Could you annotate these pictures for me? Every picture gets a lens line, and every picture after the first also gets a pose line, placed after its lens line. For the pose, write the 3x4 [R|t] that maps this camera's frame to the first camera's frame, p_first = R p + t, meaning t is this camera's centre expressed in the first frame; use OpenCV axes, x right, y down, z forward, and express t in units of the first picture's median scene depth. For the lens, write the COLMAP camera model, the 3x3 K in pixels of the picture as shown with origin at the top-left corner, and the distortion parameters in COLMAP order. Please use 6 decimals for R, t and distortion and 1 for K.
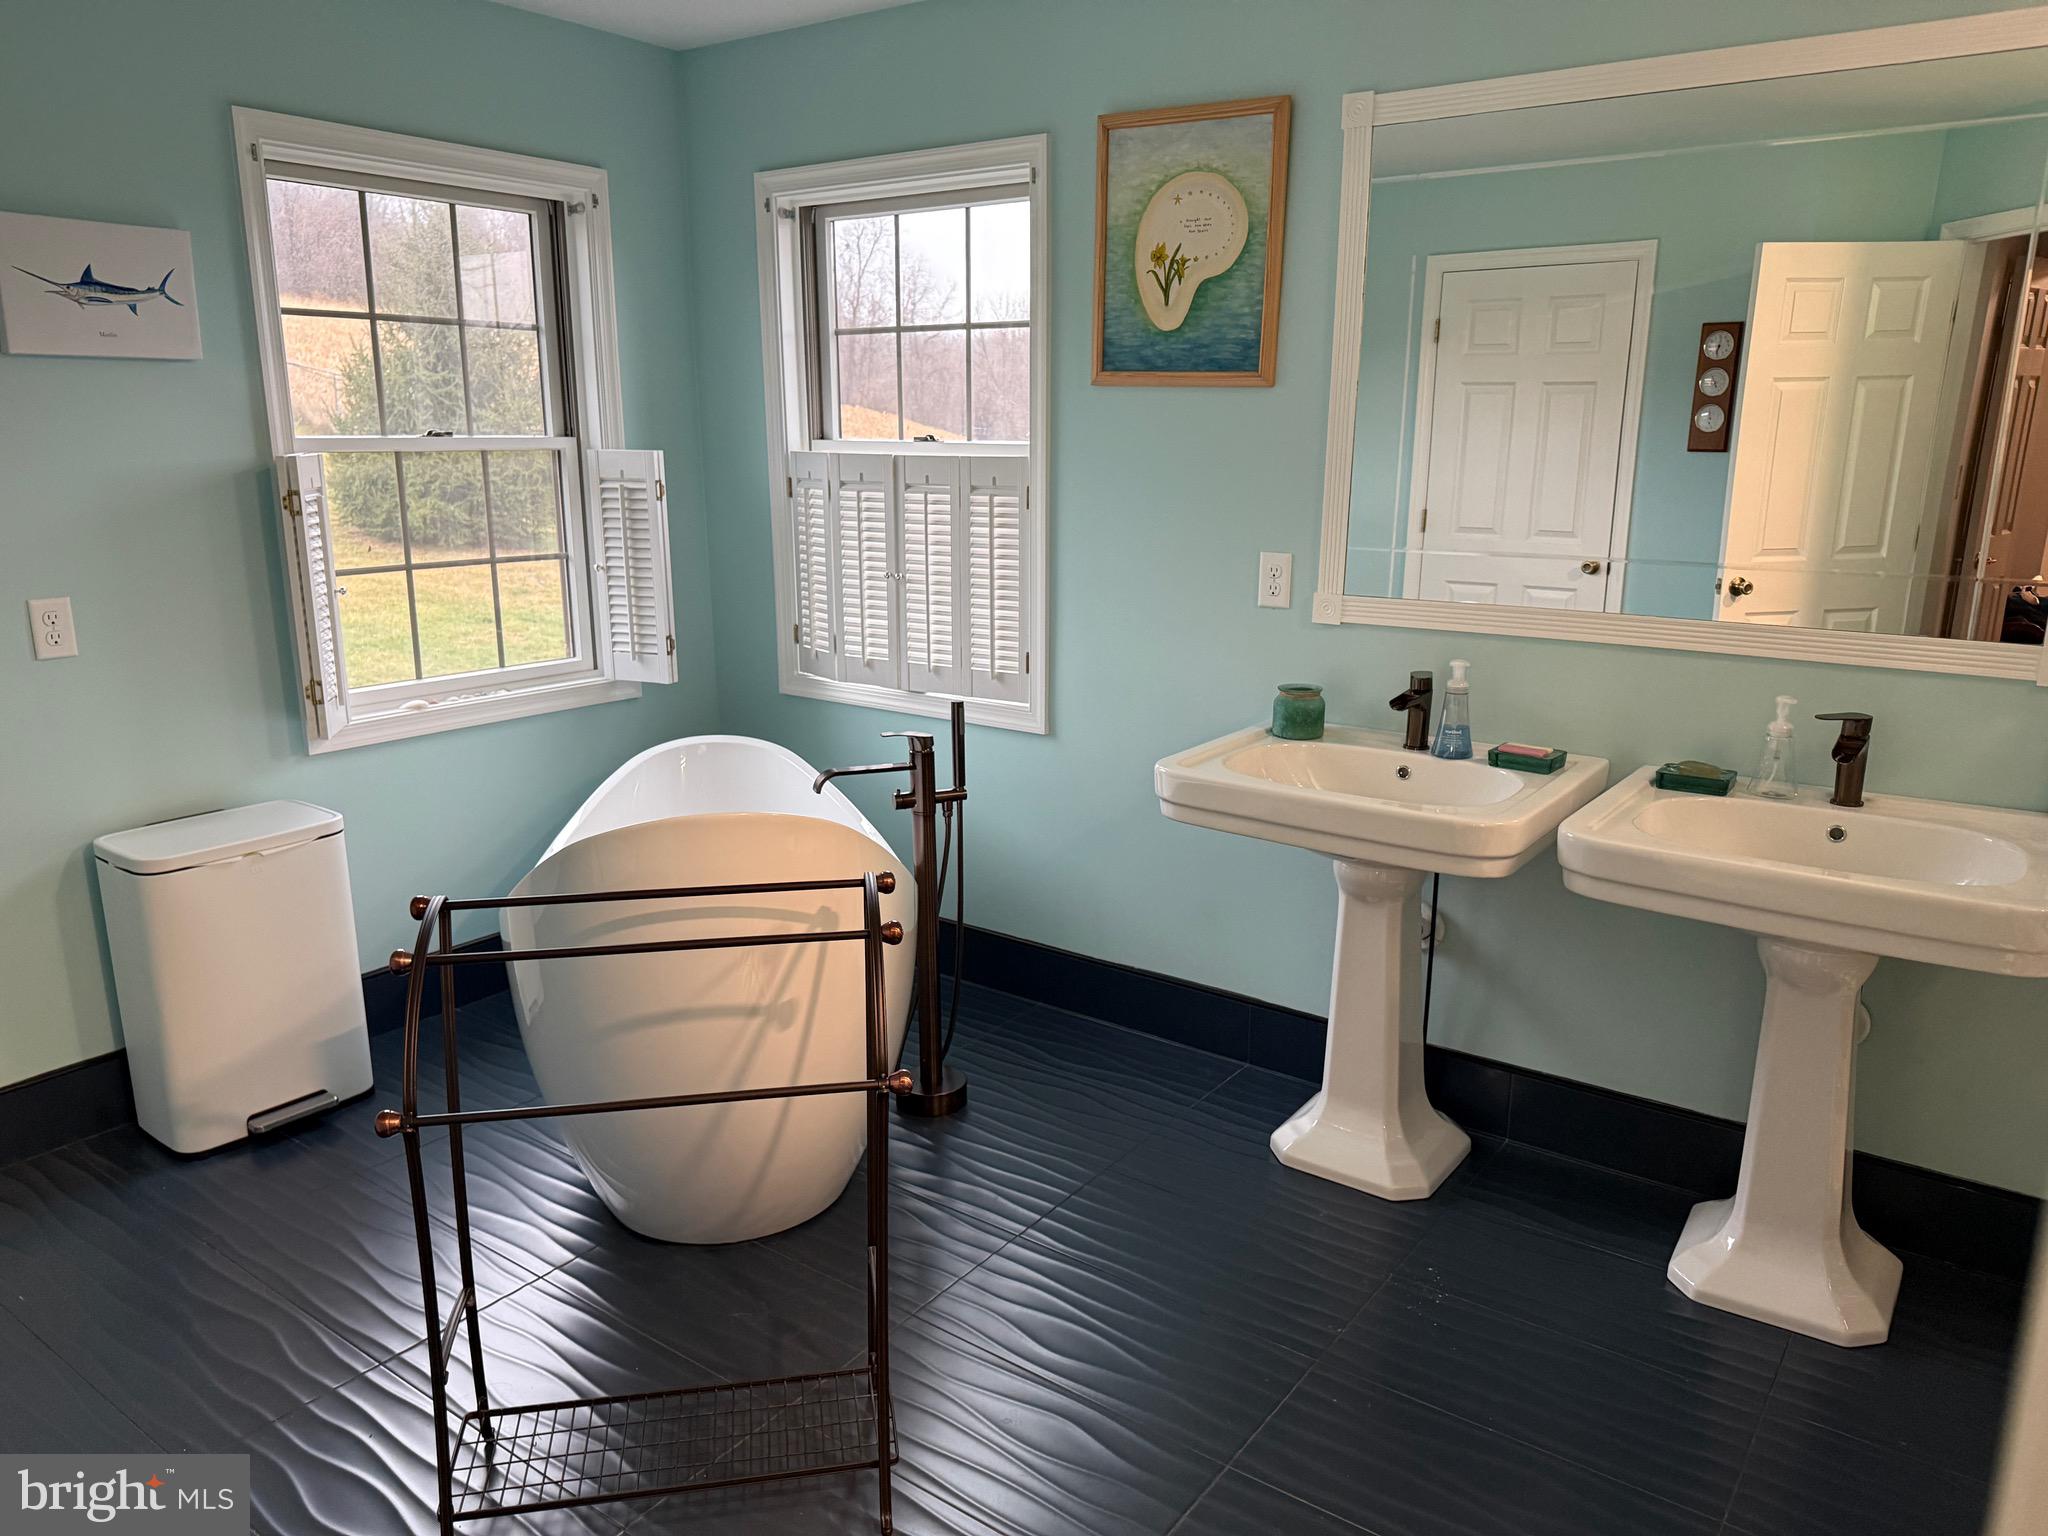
lens RADIAL K [[1431.7, 0, 1031.6], [0, 1431.7, 782.3], [0, 0, 1]] dist [0.181263, -0.351098]
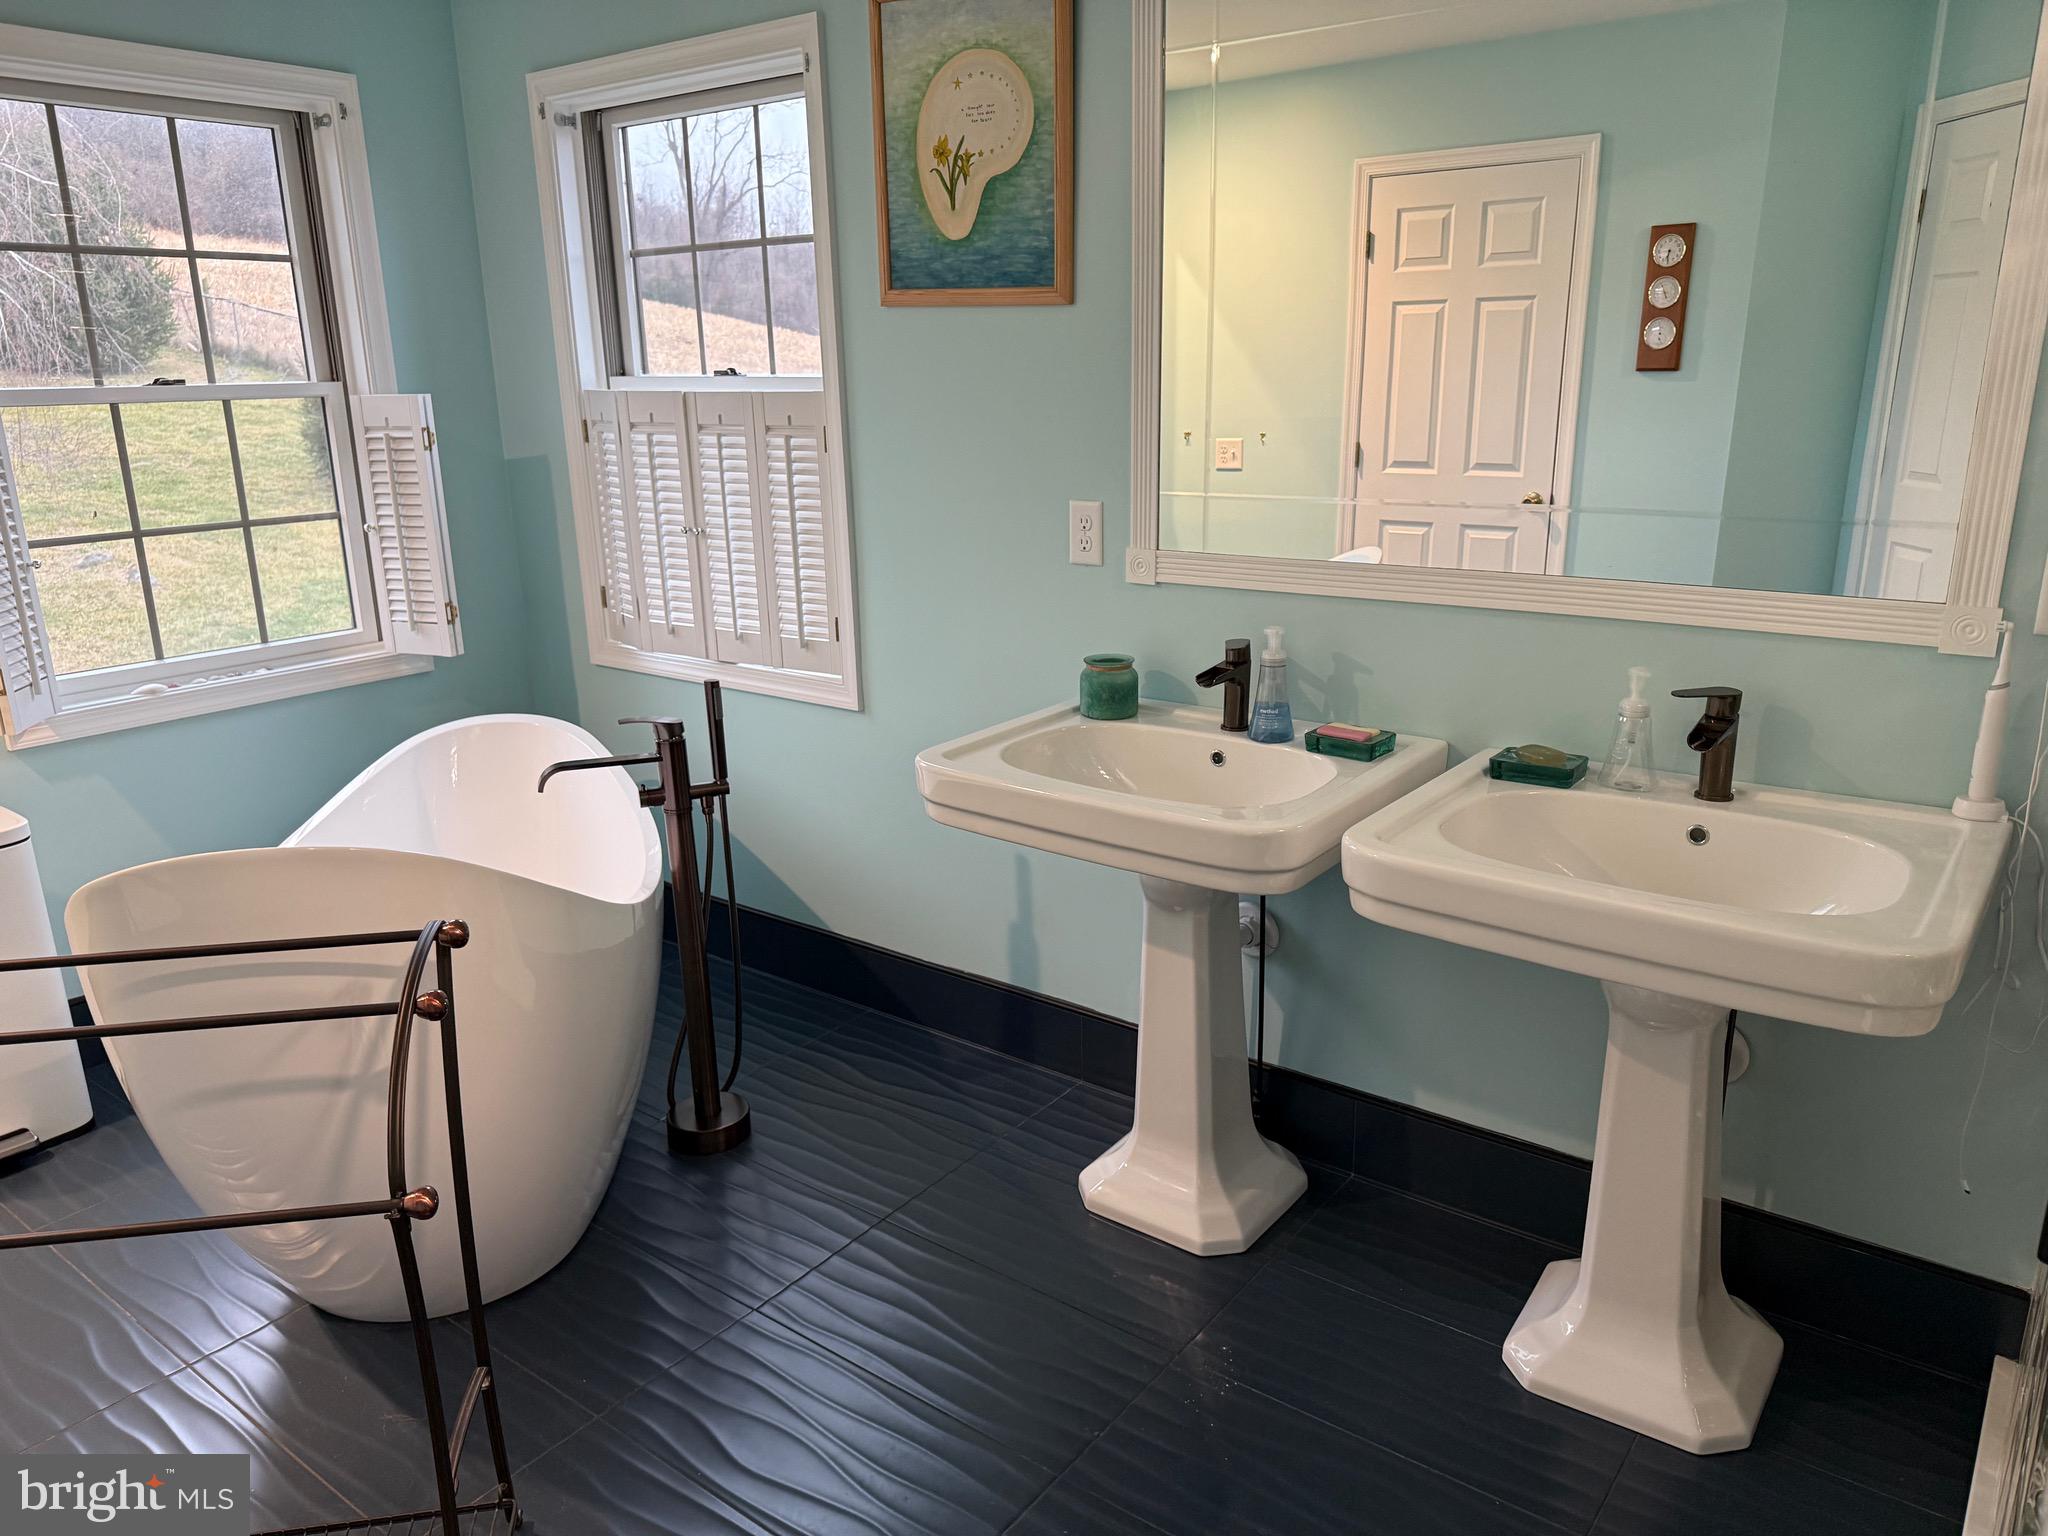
lens RADIAL K [[1437.2, 0, 1037.3], [0, 1437.2, 780.4], [0, 0, 1]] dist [0.082287, -0.118730]
pose [[0.999548, -0.015084, -0.025987, 0.160207], [0.016150, 0.999016, 0.041316, -0.028494], [0.025338, -0.041717, 0.998808, 0.139061]]
